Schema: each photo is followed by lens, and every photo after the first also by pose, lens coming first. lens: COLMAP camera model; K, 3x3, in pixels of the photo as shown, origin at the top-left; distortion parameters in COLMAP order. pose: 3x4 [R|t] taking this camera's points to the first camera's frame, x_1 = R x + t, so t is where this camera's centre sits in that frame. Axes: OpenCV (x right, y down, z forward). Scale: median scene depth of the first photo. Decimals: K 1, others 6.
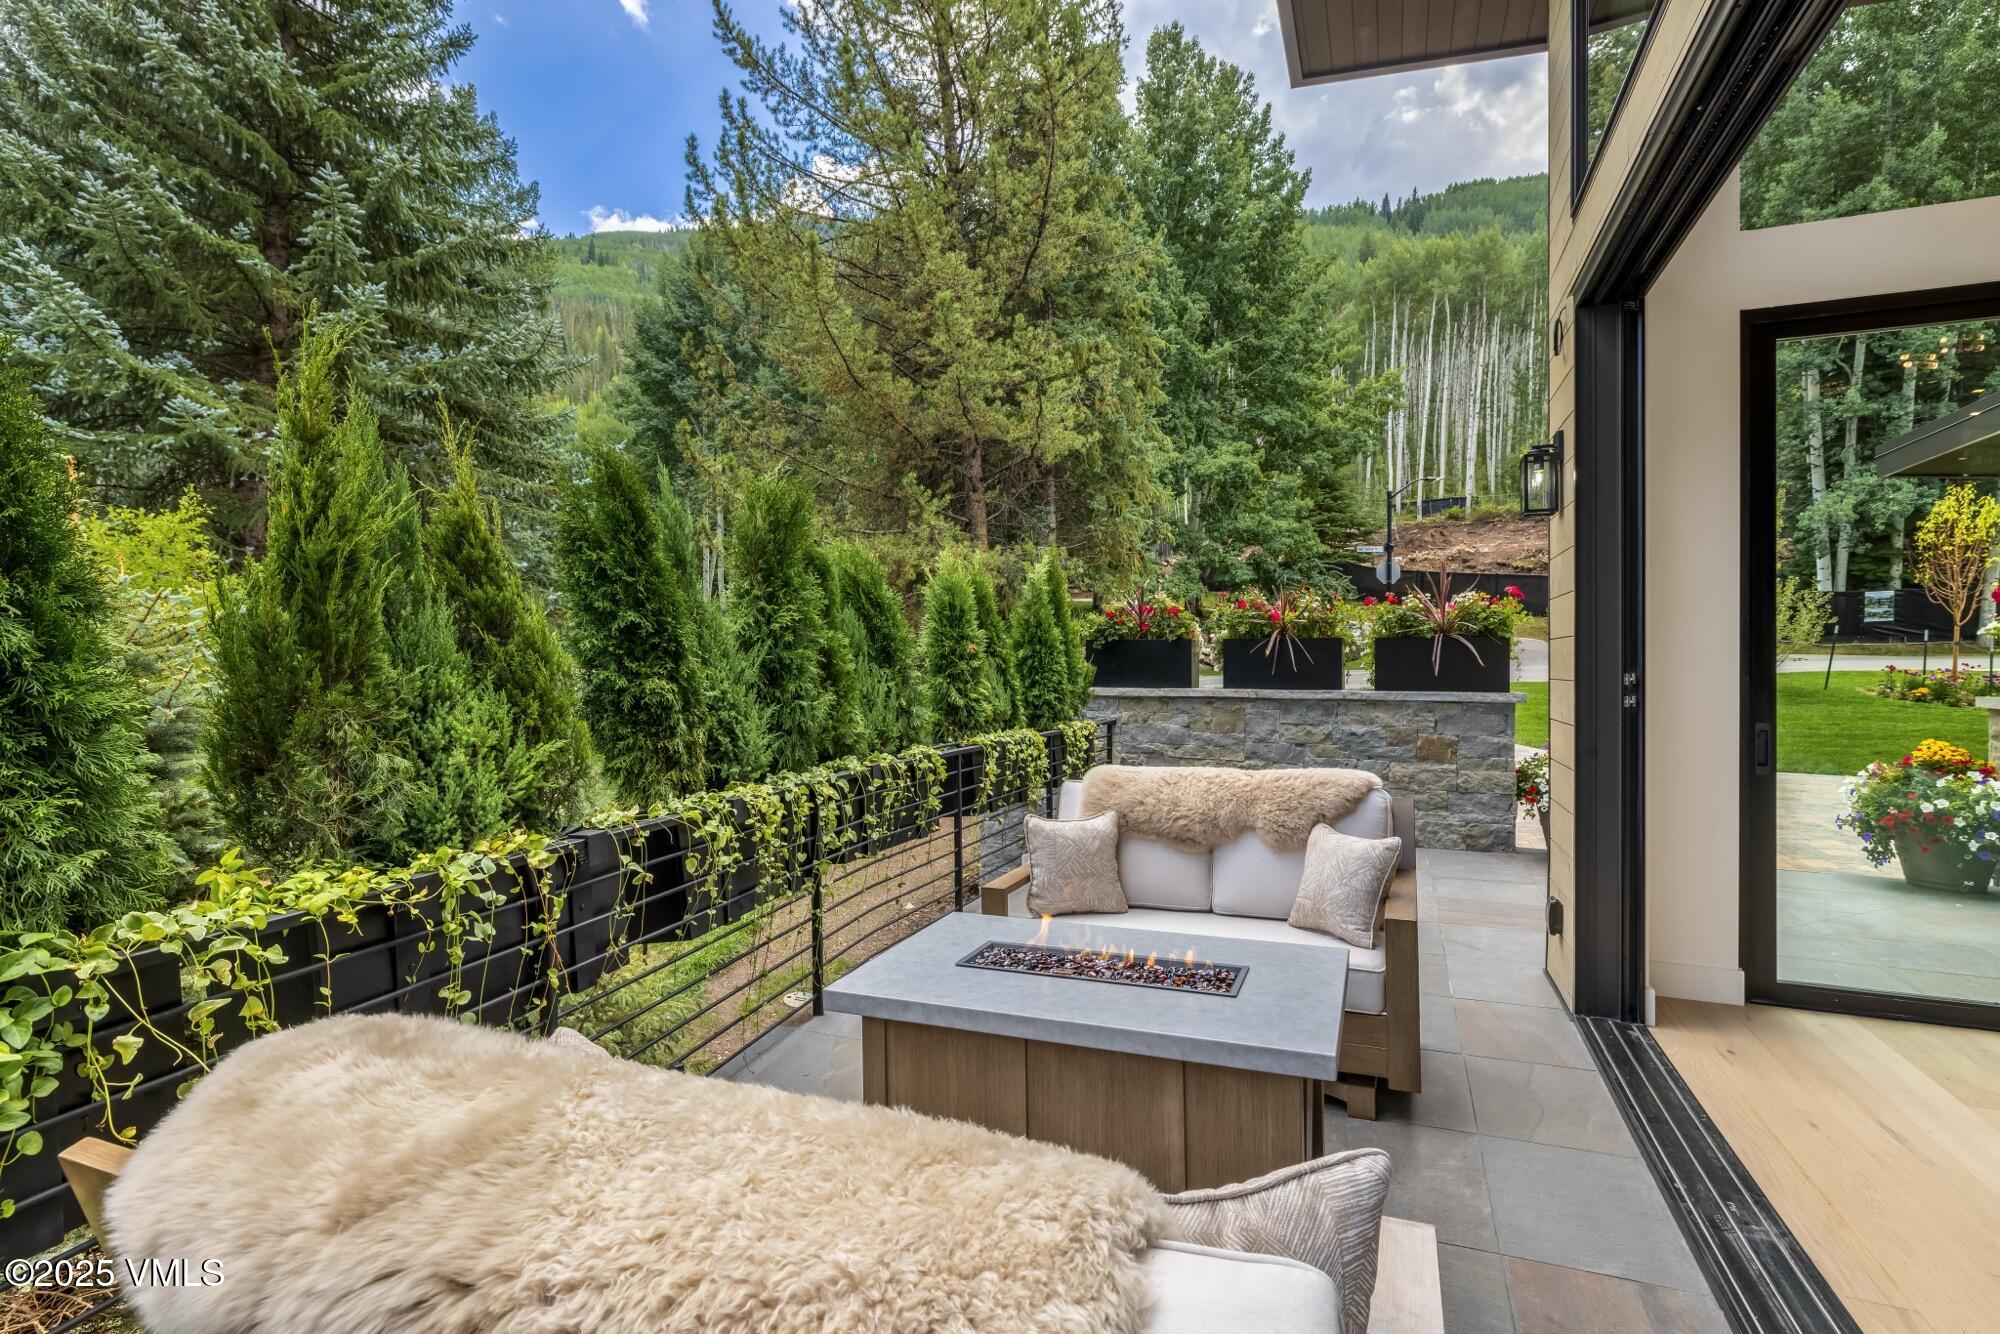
lens RADIAL K [[994.4, 0, 1000.0], [0, 994.4, 667.0], [0, 0, 1]] dist [0.001356, -0.000408]
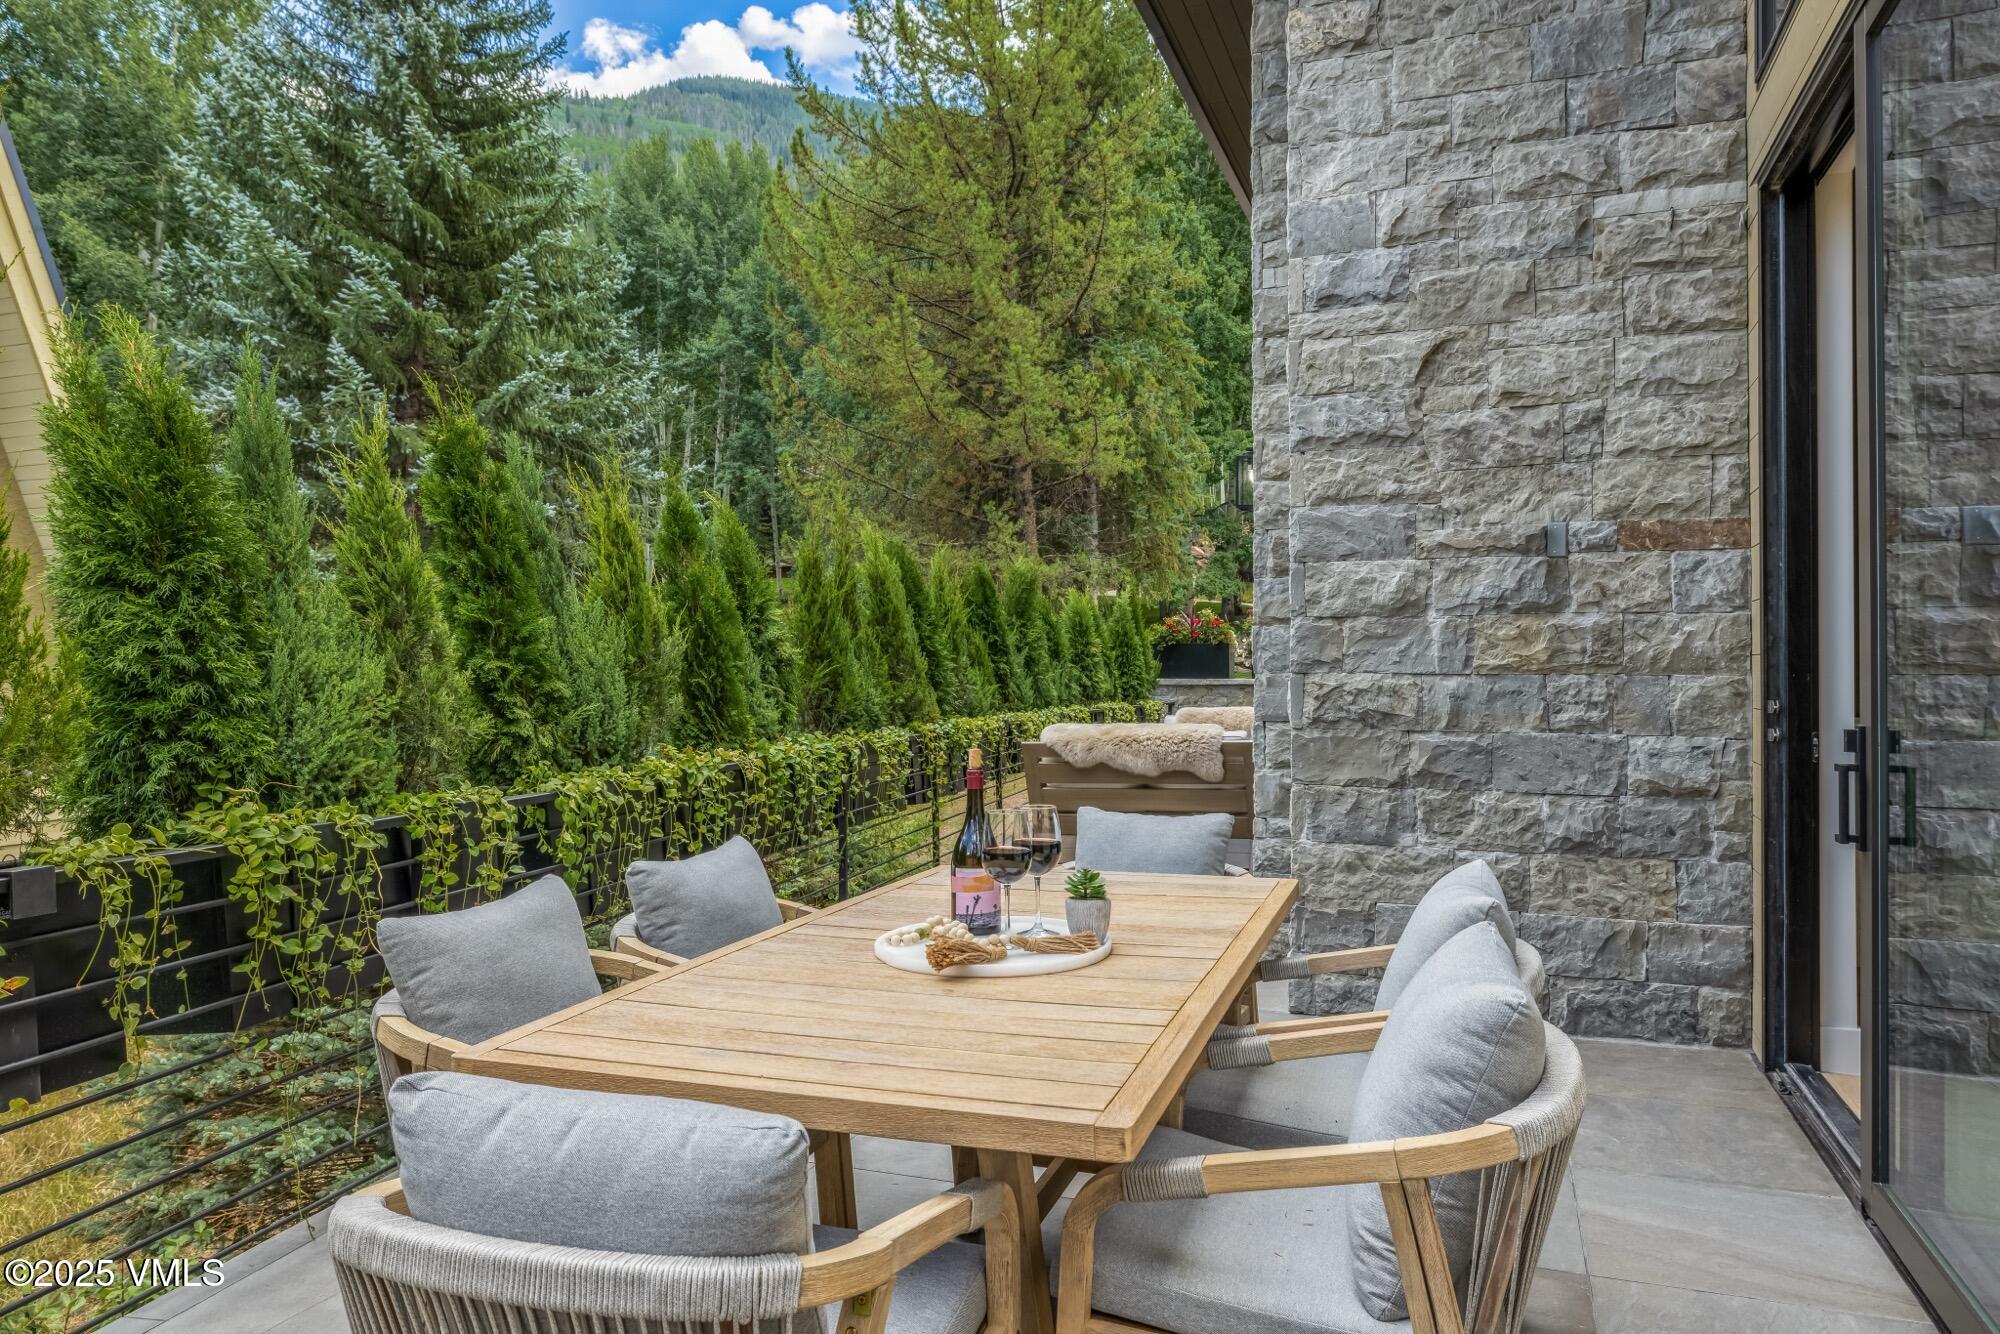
lens RADIAL K [[1259.5, 0, 1000.0], [0, 1259.5, 667.0], [0, 0, 1]] dist [-0.003872, -0.000017]
pose [[0.999947, -0.003049, 0.009884, -0.084992], [0.003108, 0.999978, -0.005927, 0.008489], [-0.009866, 0.005957, 0.999934, -0.444240]]
